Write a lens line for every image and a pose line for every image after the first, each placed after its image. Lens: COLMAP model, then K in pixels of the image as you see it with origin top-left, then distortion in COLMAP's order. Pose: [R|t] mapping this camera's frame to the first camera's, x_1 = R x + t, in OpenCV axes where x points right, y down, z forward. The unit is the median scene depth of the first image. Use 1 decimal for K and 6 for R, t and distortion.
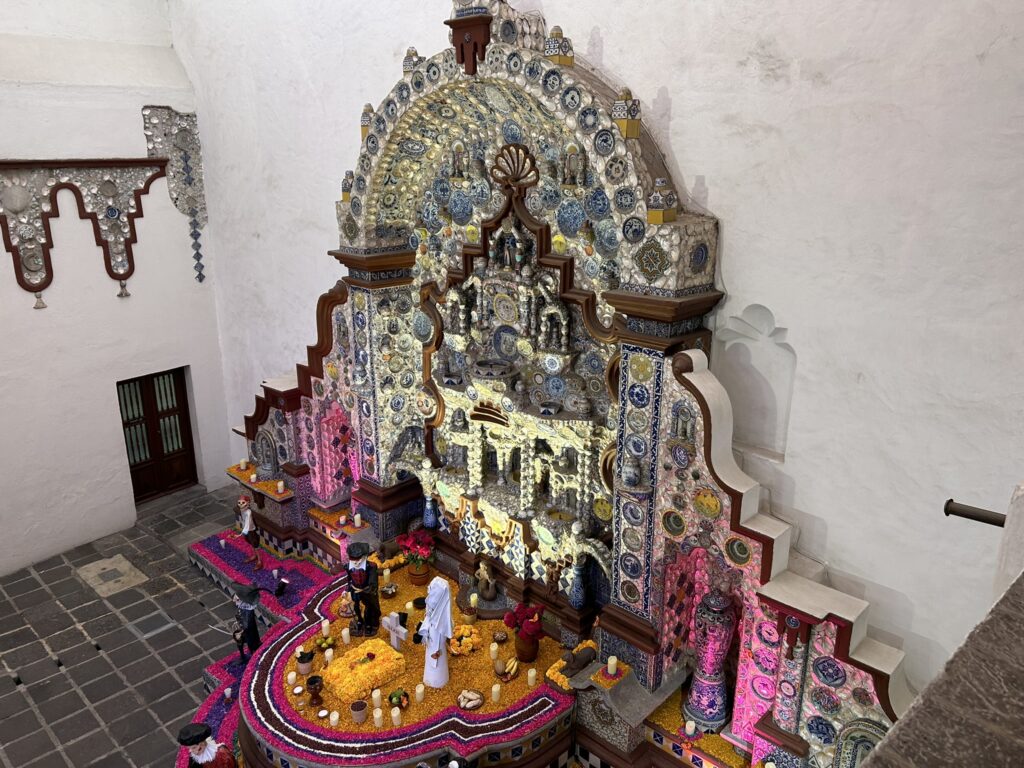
lens RADIAL K [[770.1, 0, 509.8], [0, 770.1, 381.5], [0, 0, 1]] dist [0.002265, -0.000335]
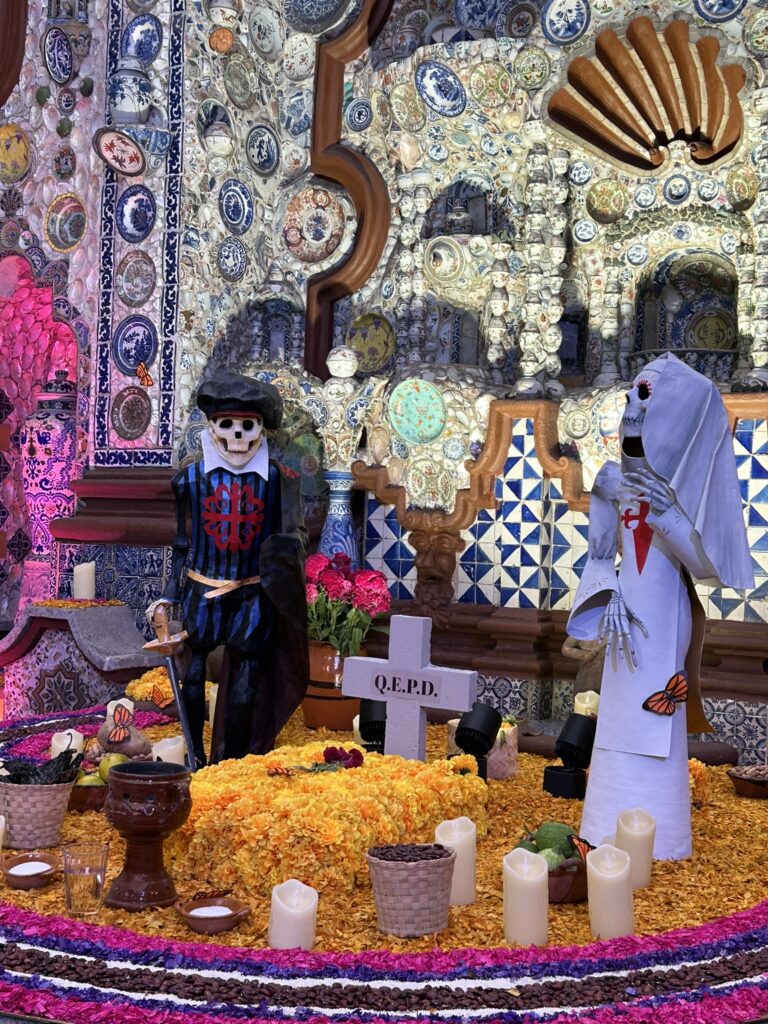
lens RADIAL K [[1385.2, 0, 385.7], [0, 1385.2, 517.5], [0, 0, 1]] dist [0.023740, 0.000000]
pose [[0.978374, 0.033539, 0.204106, -0.199092], [0.024968, 0.960401, -0.277501, 0.316882], [-0.205331, 0.276596, 0.938794, 0.478156]]
